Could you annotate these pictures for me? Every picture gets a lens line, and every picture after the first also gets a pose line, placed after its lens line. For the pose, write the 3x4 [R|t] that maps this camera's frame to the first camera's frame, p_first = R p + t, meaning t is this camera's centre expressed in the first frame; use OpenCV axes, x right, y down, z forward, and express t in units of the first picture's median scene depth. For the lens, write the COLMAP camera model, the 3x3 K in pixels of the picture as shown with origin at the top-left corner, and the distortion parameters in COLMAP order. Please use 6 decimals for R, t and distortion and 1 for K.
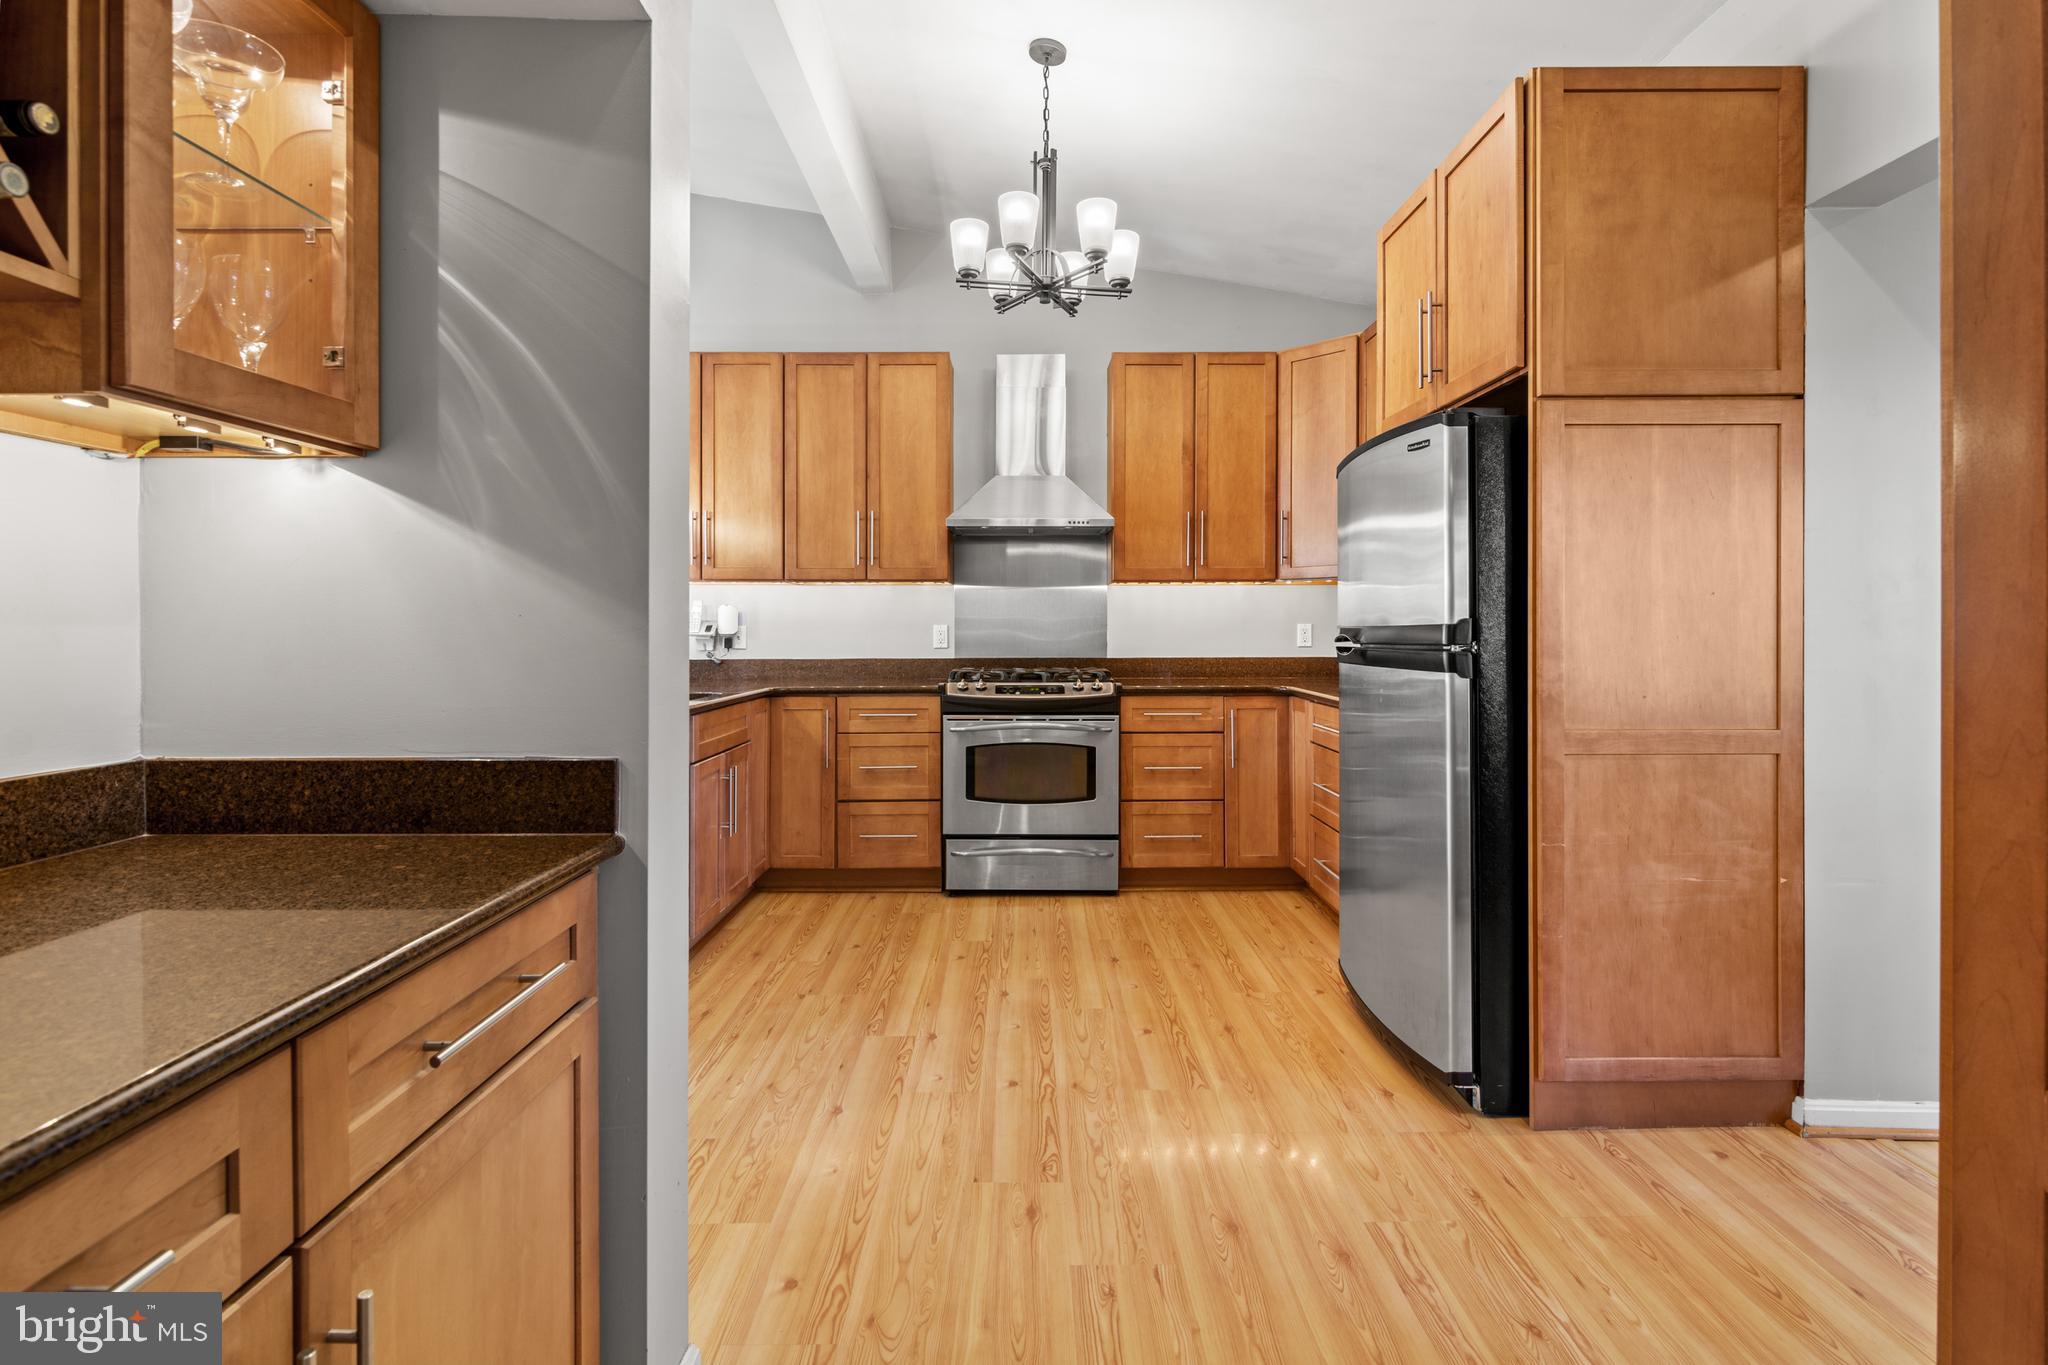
lens RADIAL K [[995.2, 0, 1038.7], [0, 995.2, 635.2], [0, 0, 1]] dist [0.005726, -0.007694]
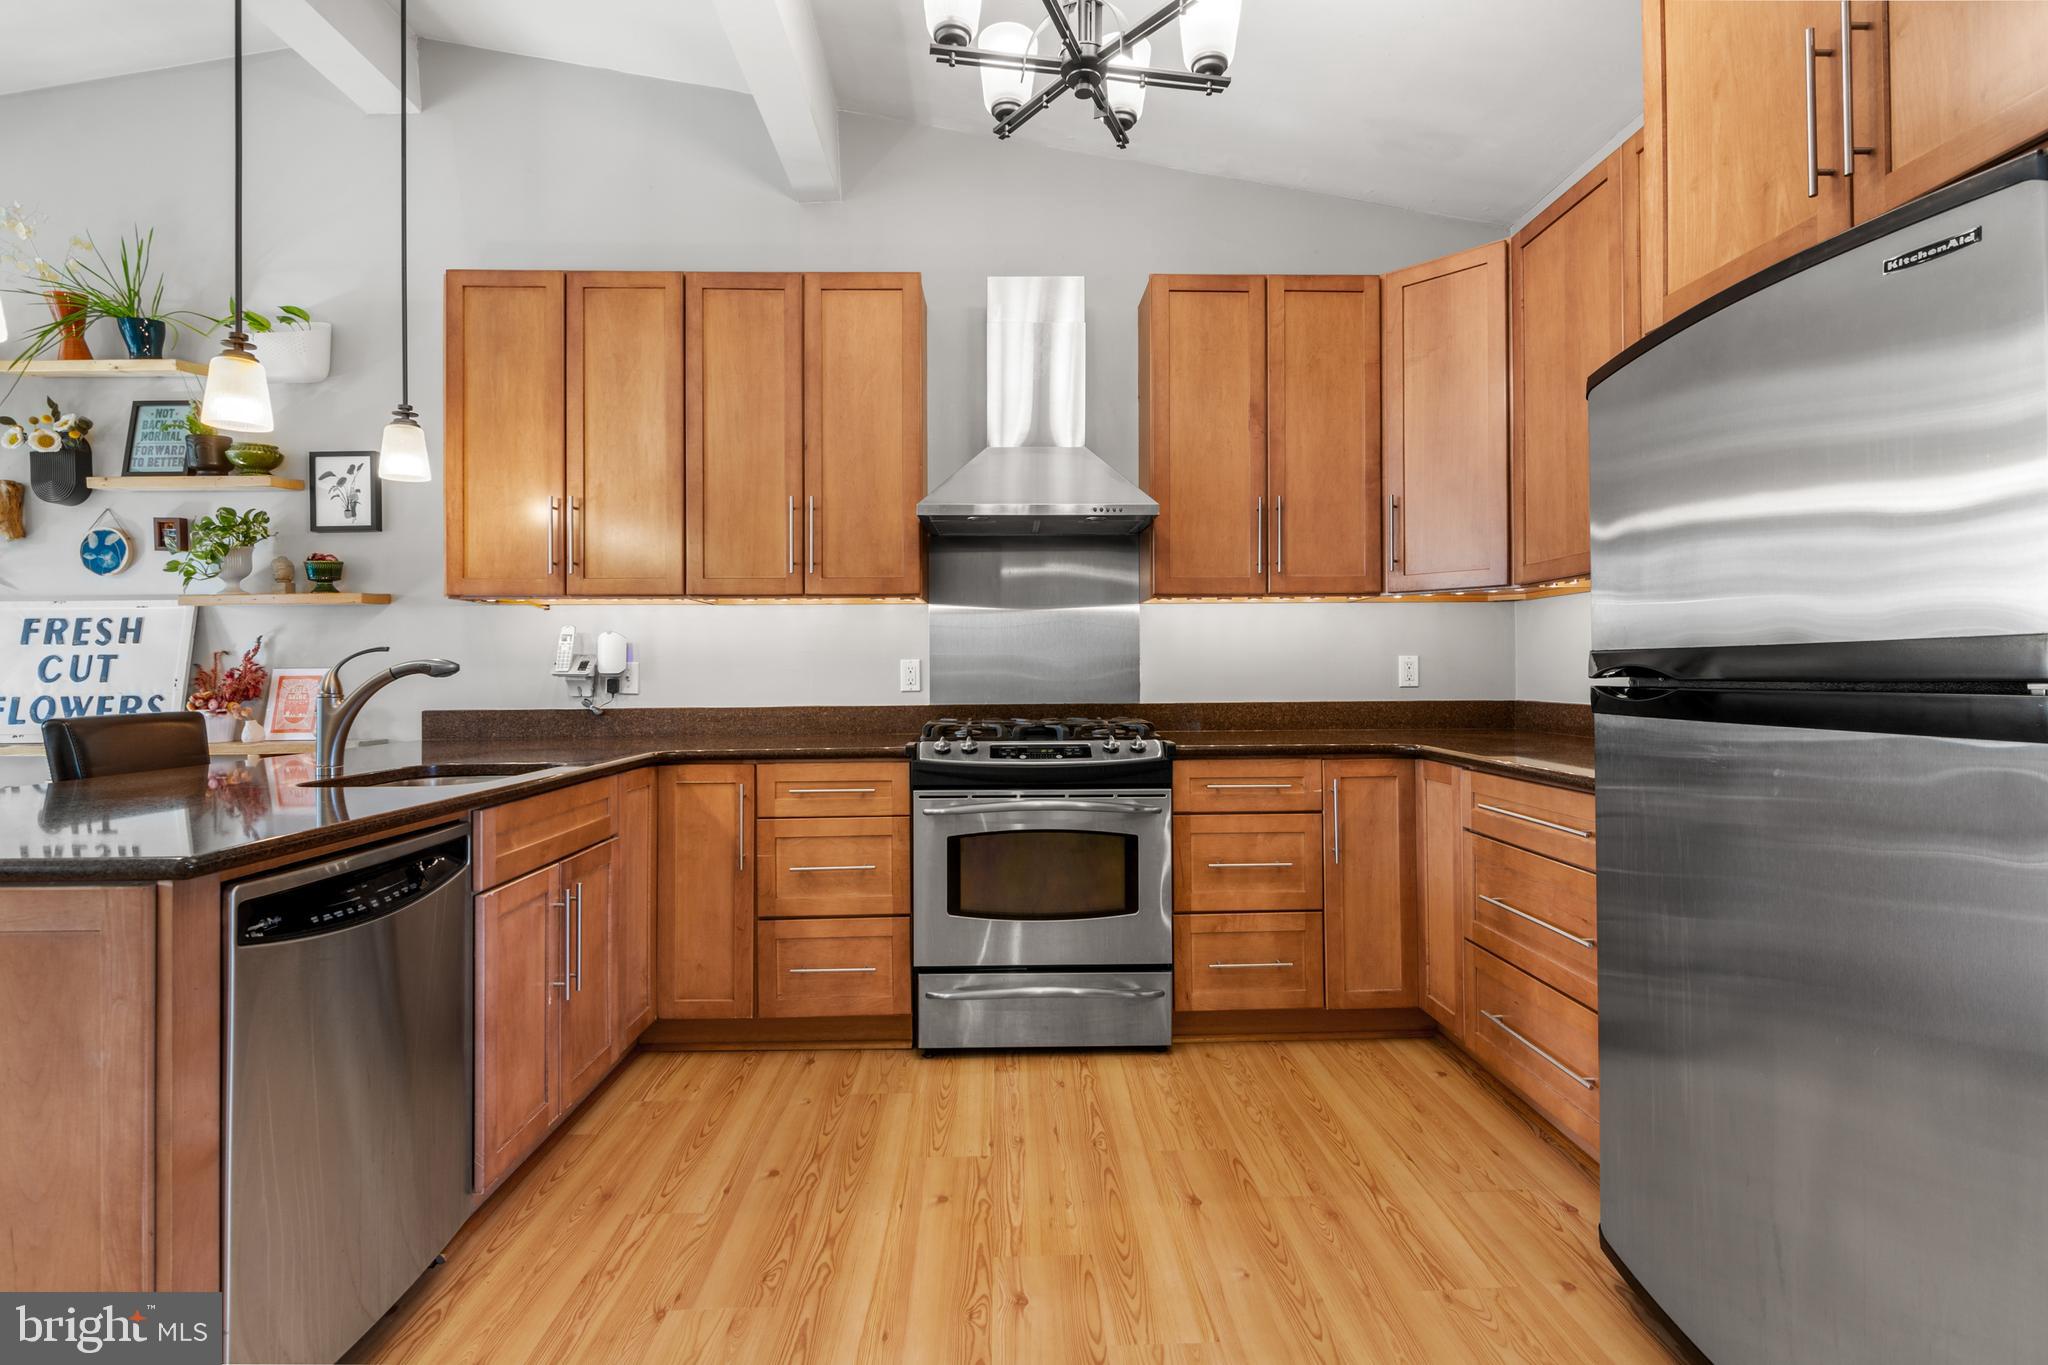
lens RADIAL K [[995.2, 0, 1038.4], [0, 995.2, 662.6], [0, 0, 1]] dist [0.005726, -0.007694]
pose [[0.999694, -0.005135, 0.024206, -0.026851], [0.005446, 0.999903, -0.012781, 0.002271], [-0.024138, 0.012909, 0.999625, 0.319919]]
